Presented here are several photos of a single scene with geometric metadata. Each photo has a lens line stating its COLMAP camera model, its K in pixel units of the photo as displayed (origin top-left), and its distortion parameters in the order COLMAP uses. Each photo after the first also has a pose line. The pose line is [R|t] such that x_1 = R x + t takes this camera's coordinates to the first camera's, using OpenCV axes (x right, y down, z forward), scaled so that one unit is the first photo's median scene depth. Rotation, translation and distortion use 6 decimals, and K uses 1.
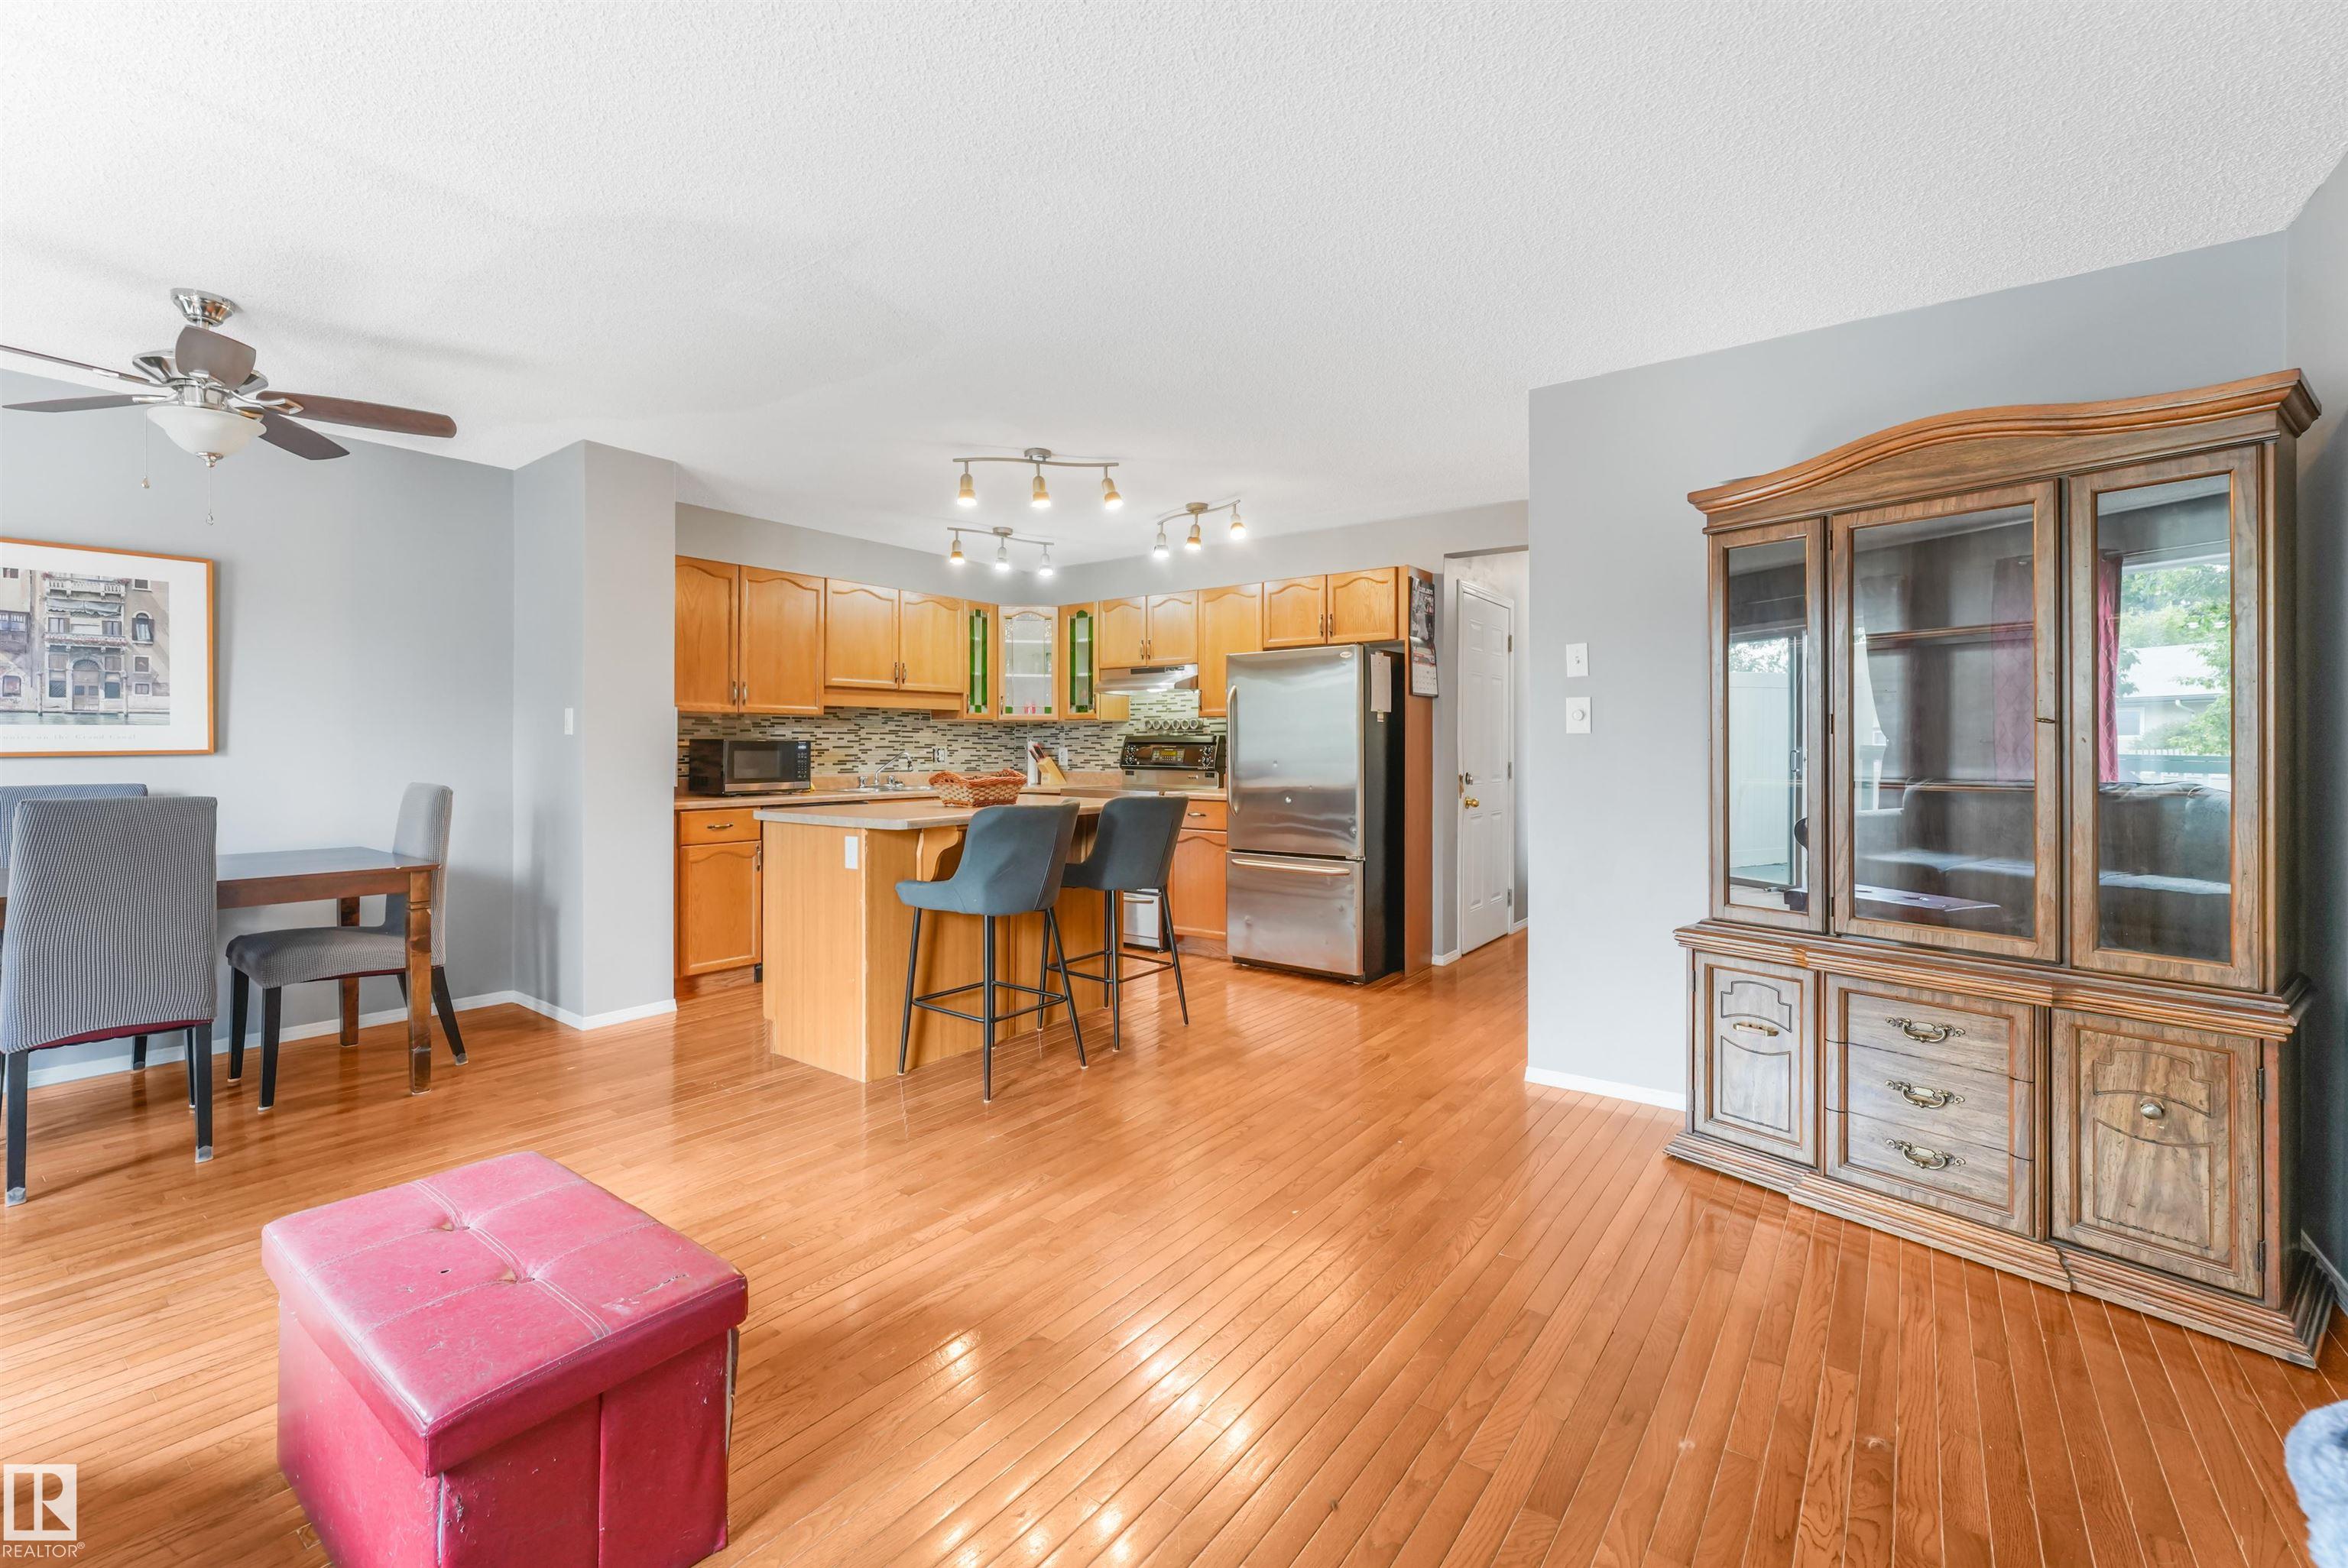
lens RADIAL K [[979.9, 0, 1154.8], [0, 979.9, 748.7], [0, 0, 1]] dist [-0.013053, 0.004573]
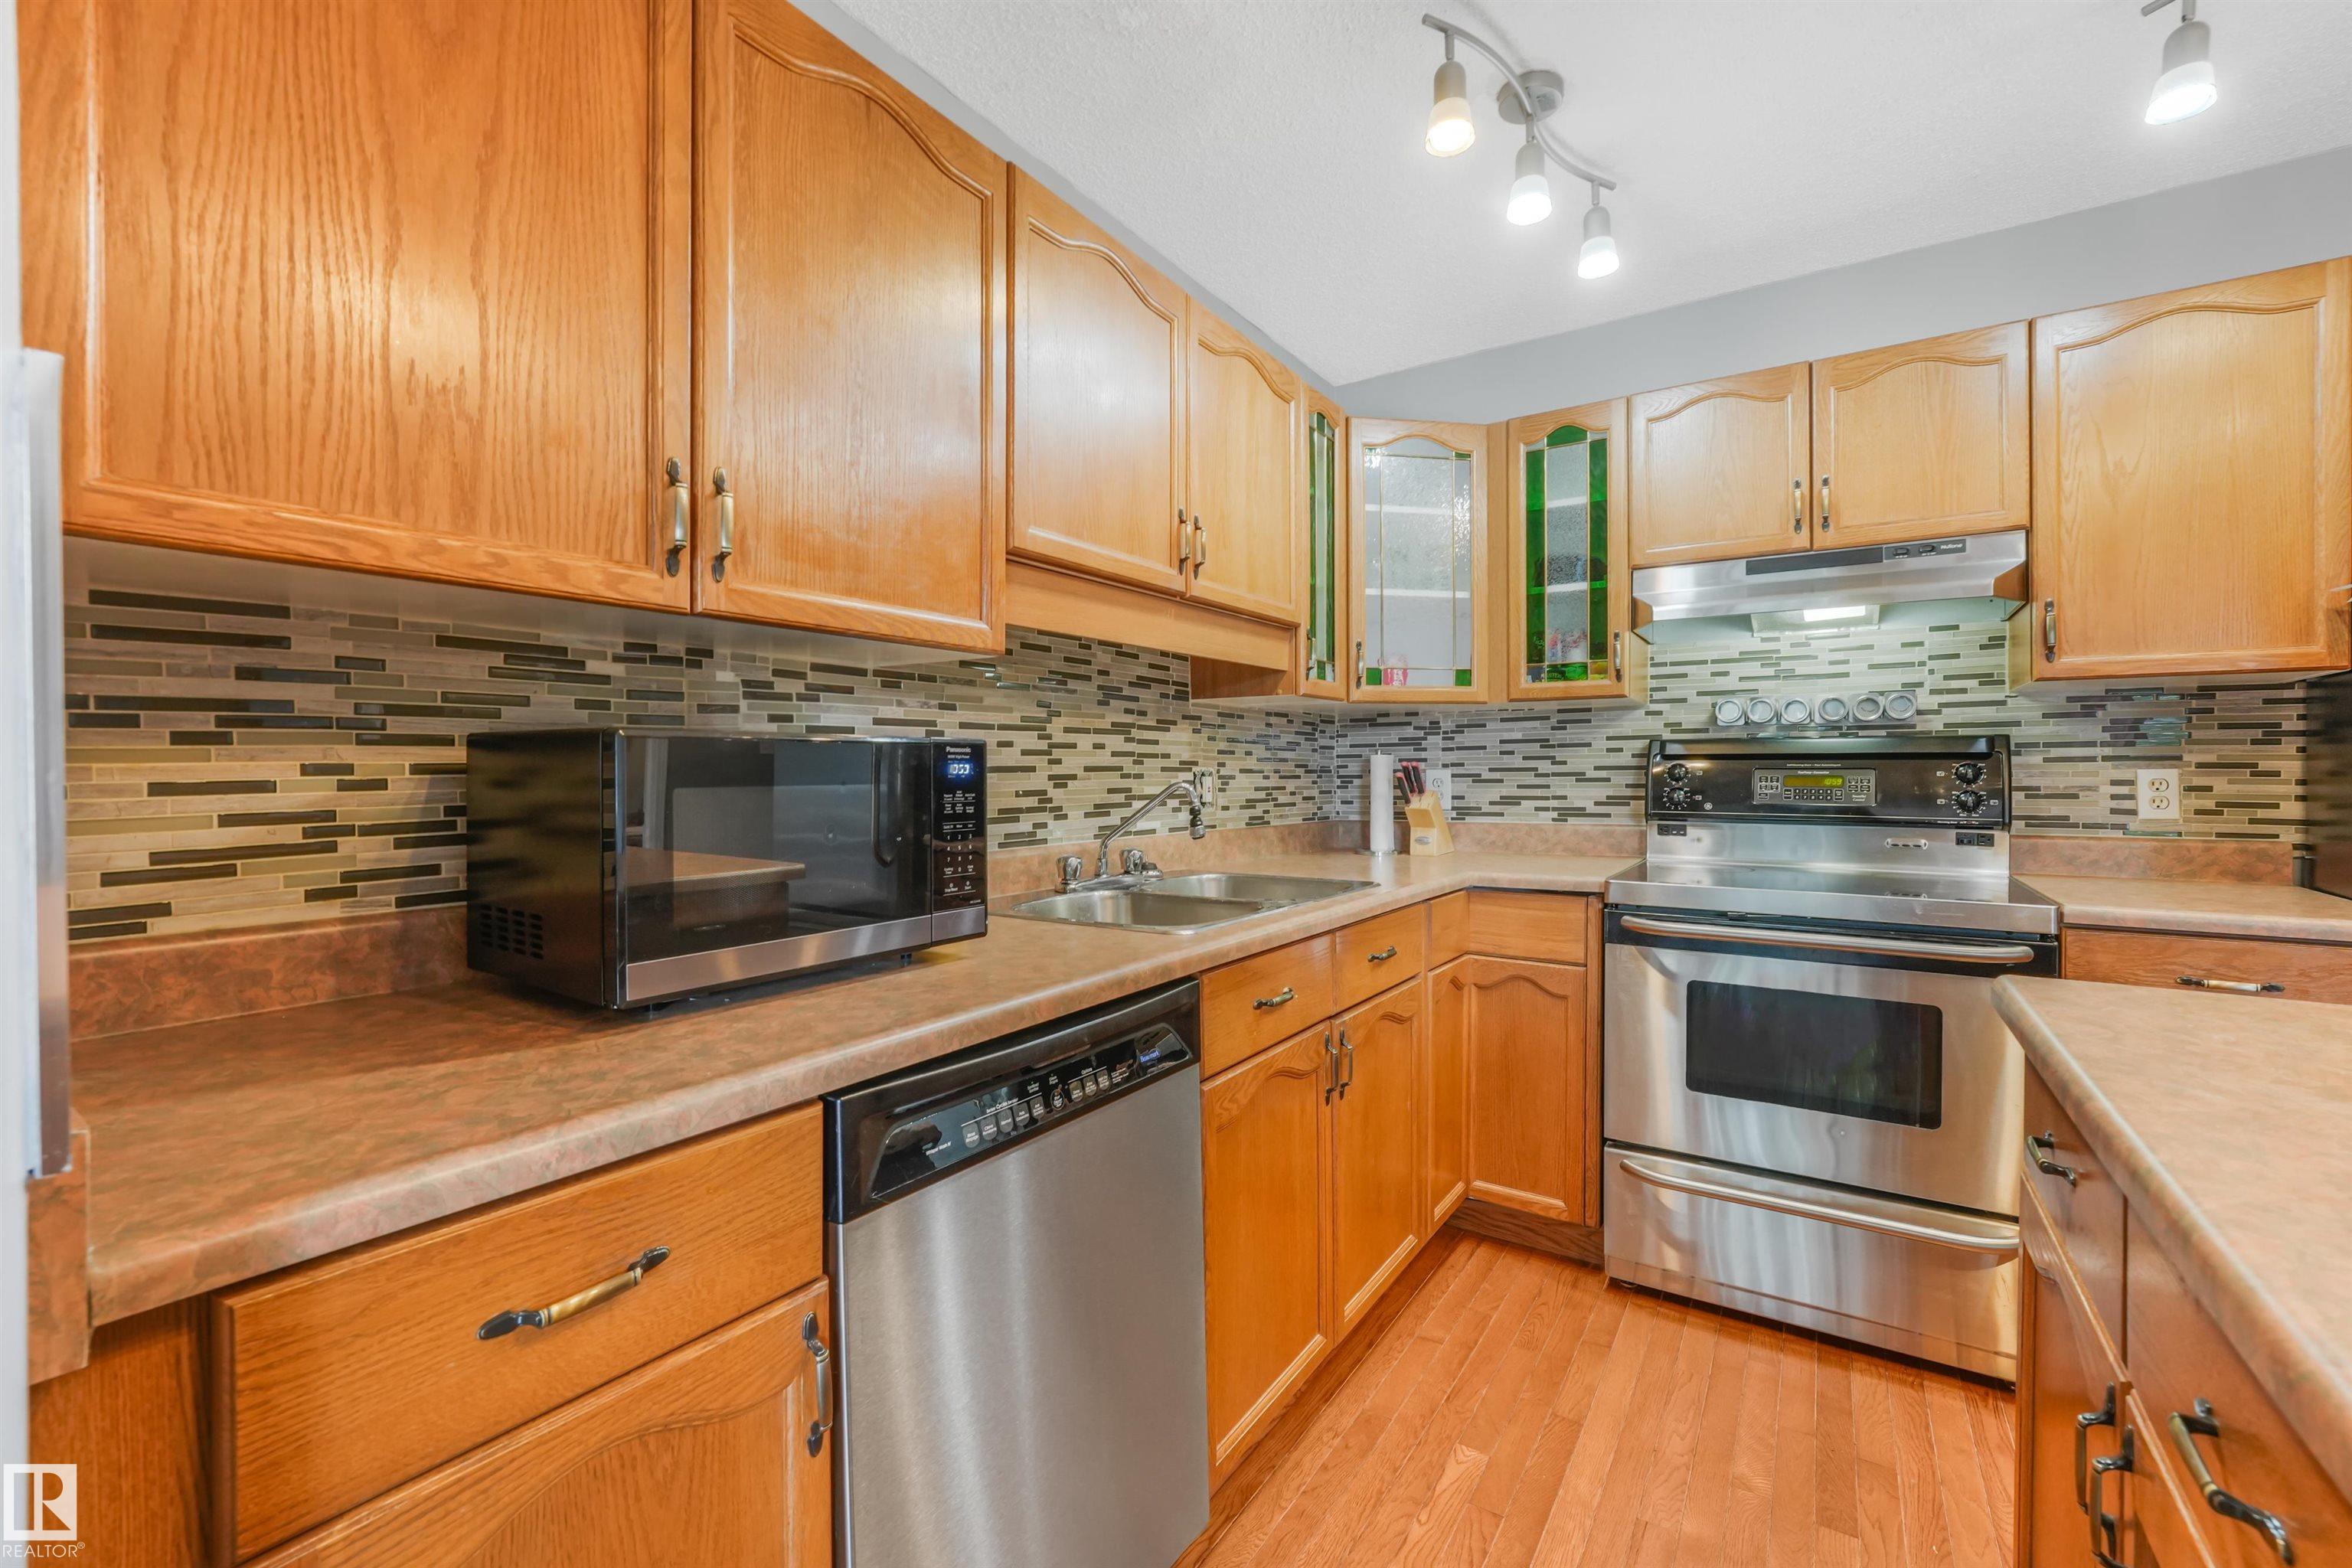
lens RADIAL K [[981.7, 0, 1161.0], [0, 981.7, 776.3], [0, 0, 1]] dist [-0.013053, 0.004573]
pose [[0.998726, -0.004031, 0.050301, -0.308144], [0.003798, 0.999982, 0.004713, -0.000545], [-0.050319, -0.004516, 0.998723, 0.718426]]
